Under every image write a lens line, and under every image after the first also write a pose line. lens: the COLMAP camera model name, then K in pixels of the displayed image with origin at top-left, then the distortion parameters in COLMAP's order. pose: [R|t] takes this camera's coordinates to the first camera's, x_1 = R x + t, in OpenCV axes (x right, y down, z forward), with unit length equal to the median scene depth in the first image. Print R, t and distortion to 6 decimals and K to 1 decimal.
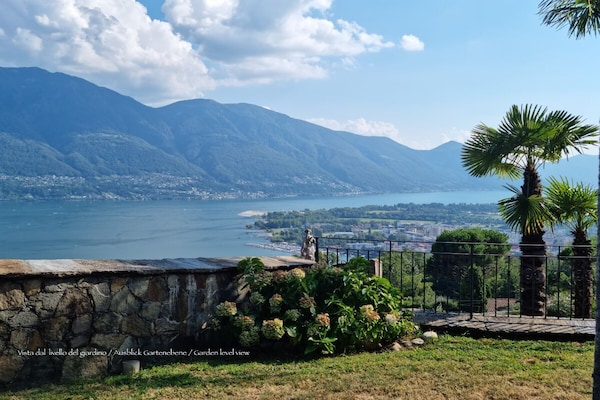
lens RADIAL K [[692.2, 0, 298.7], [0, 692.2, 202.4], [0, 0, 1]] dist [0.069017, 0.000000]
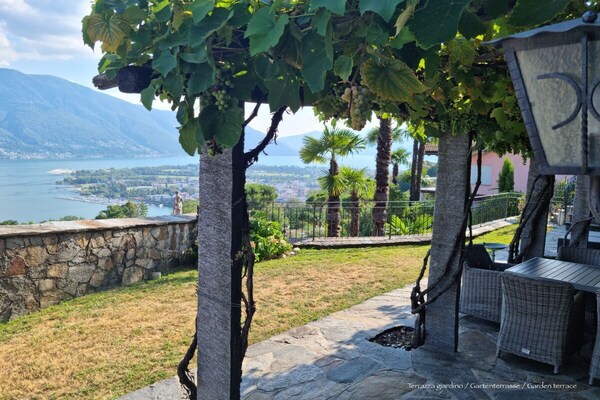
lens RADIAL K [[692.2, 0, 300.7], [0, 692.2, 201.9], [0, 0, 1]] dist [0.069017, 0.000000]
pose [[0.900072, -0.030088, 0.434701, -0.551908], [-0.007981, 0.996307, 0.085486, -0.093684], [-0.435668, -0.080413, 0.896508, -0.633704]]
